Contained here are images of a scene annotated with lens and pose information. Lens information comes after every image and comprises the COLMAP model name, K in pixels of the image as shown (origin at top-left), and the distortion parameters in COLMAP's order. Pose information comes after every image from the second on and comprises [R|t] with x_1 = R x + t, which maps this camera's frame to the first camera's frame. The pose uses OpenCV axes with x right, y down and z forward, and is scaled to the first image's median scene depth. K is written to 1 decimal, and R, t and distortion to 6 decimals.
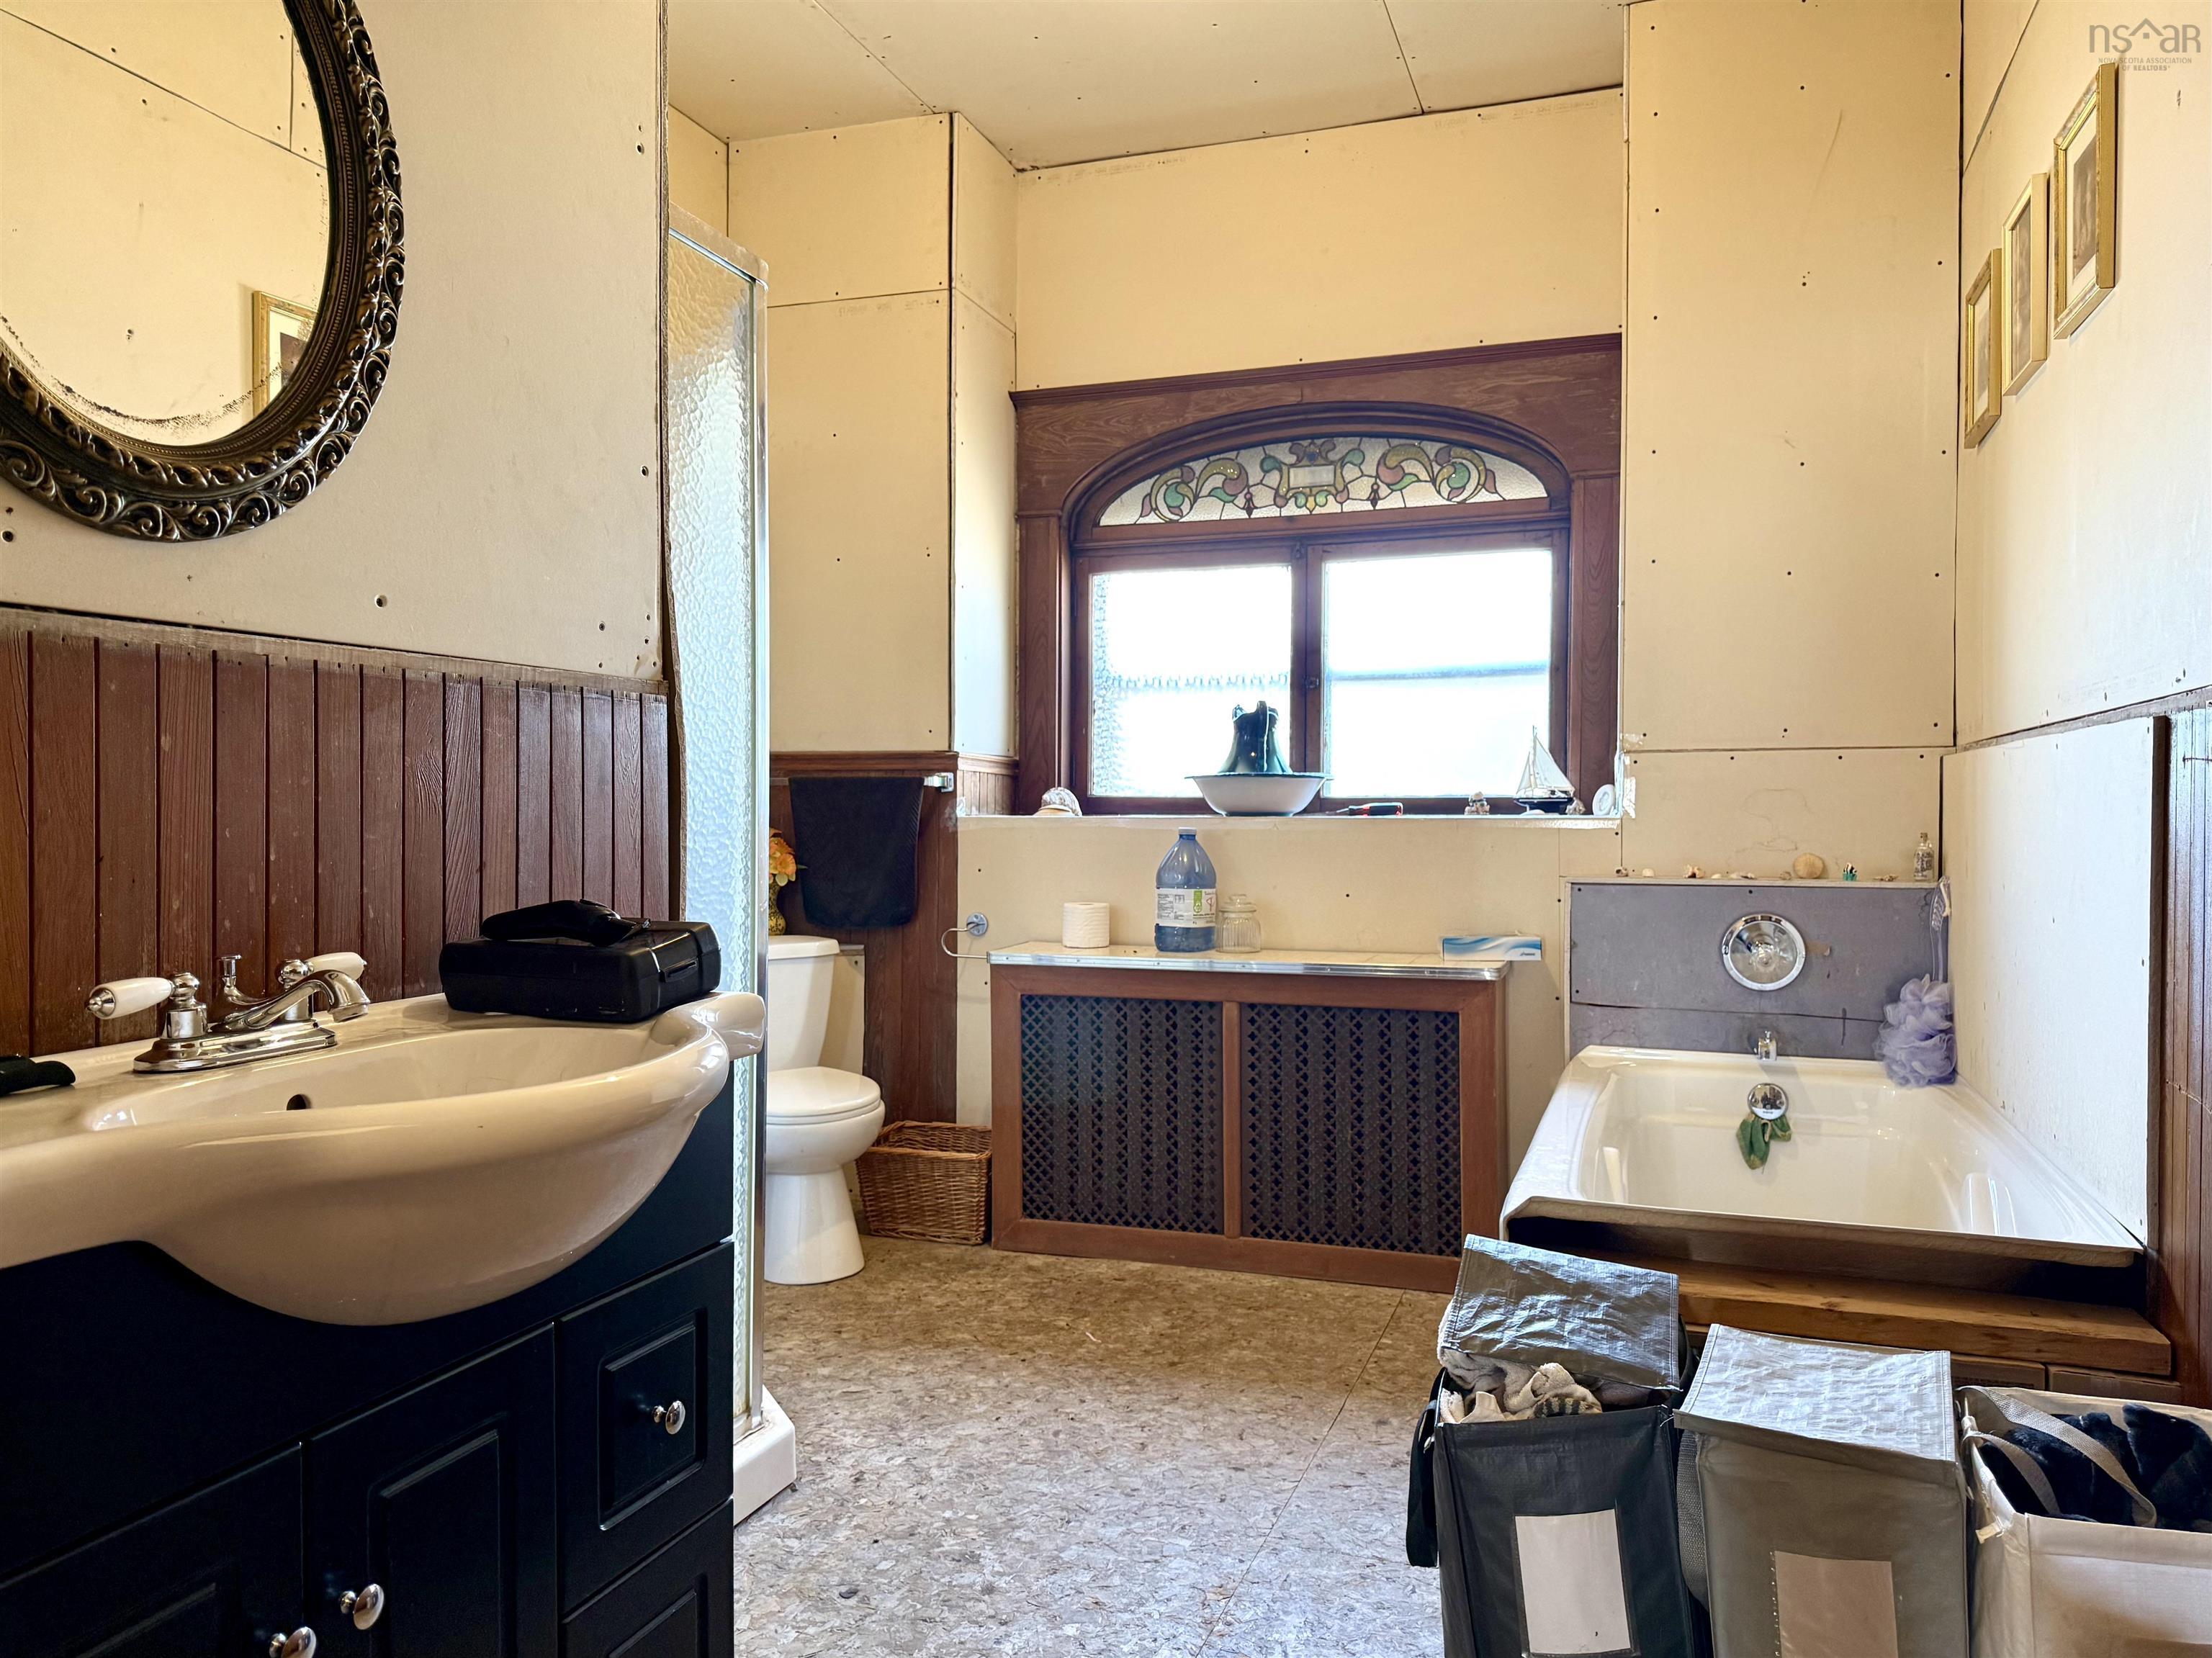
lens RADIAL K [[1626.6, 0, 1067.3], [0, 1626.6, 839.7], [0, 0, 1]] dist [0.000927, -0.008484]
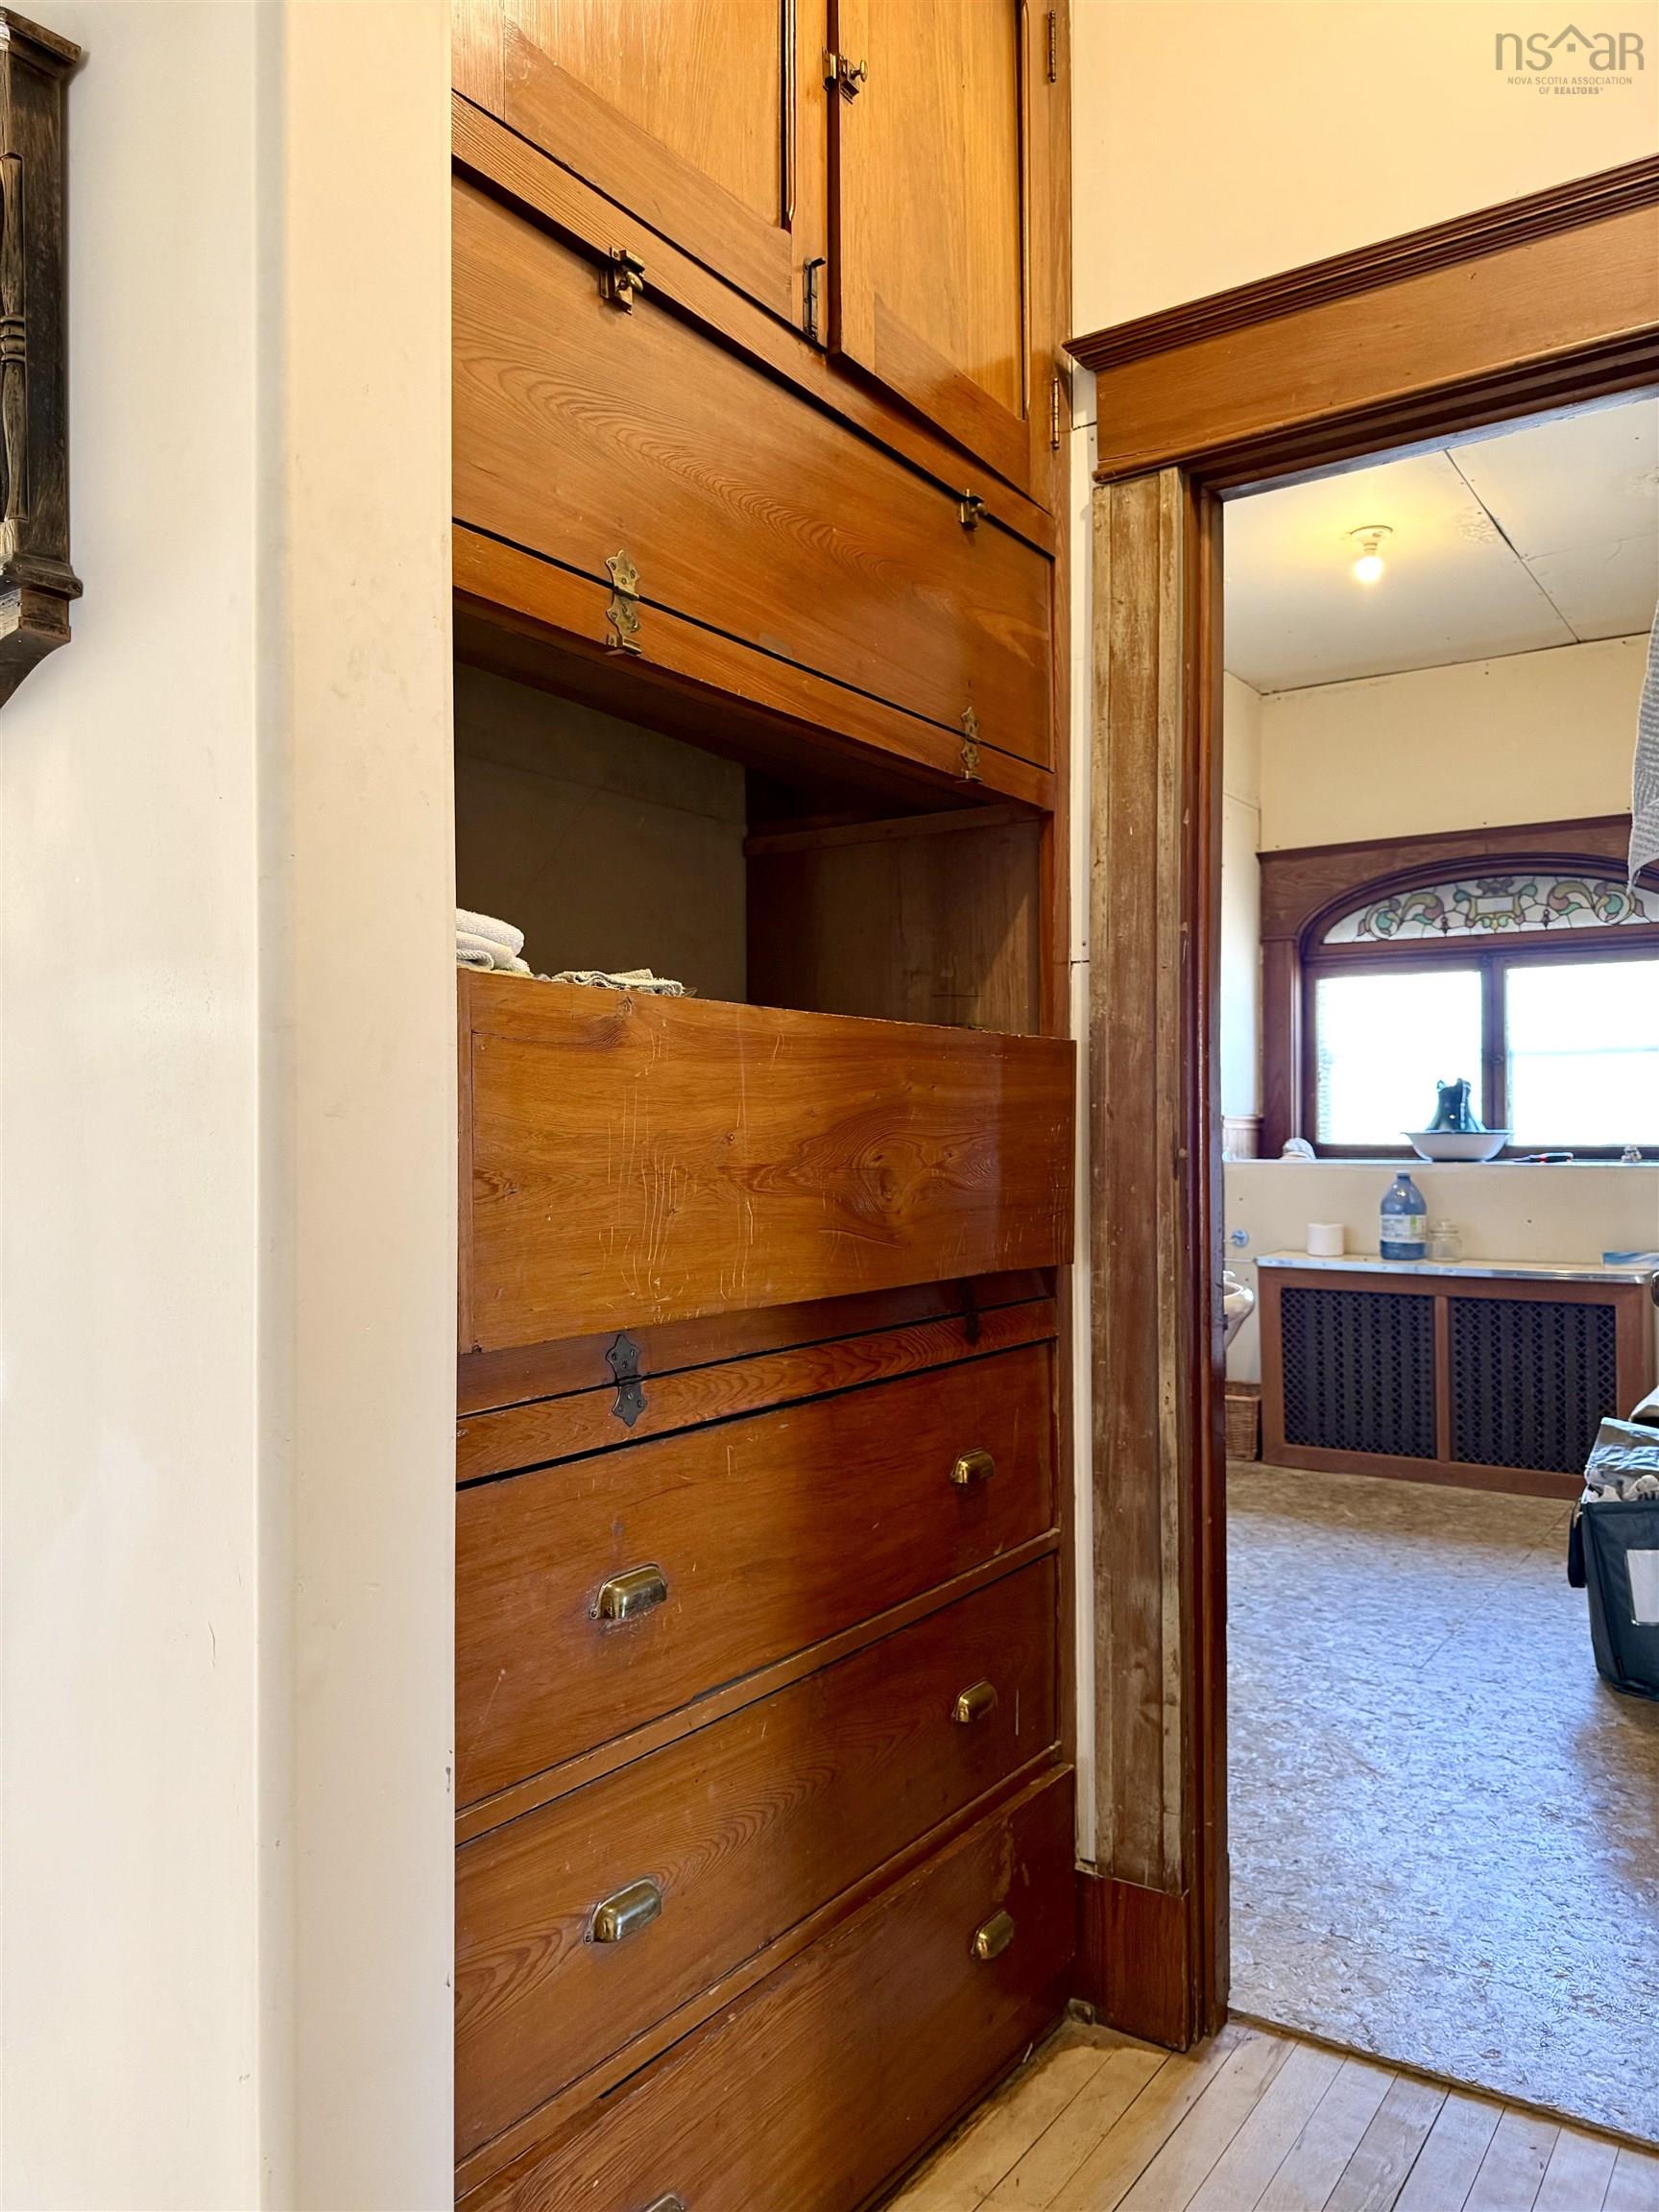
lens RADIAL K [[1562.6, 0, 722.4], [0, 1562.6, 1111.5], [0, 0, 1]] dist [0.029102, -0.147877]
pose [[0.954261, -0.009062, -0.298839, -0.086649], [0.001749, 0.999693, -0.024731, -0.027546], [0.298971, 0.023077, 0.953983, -0.473887]]
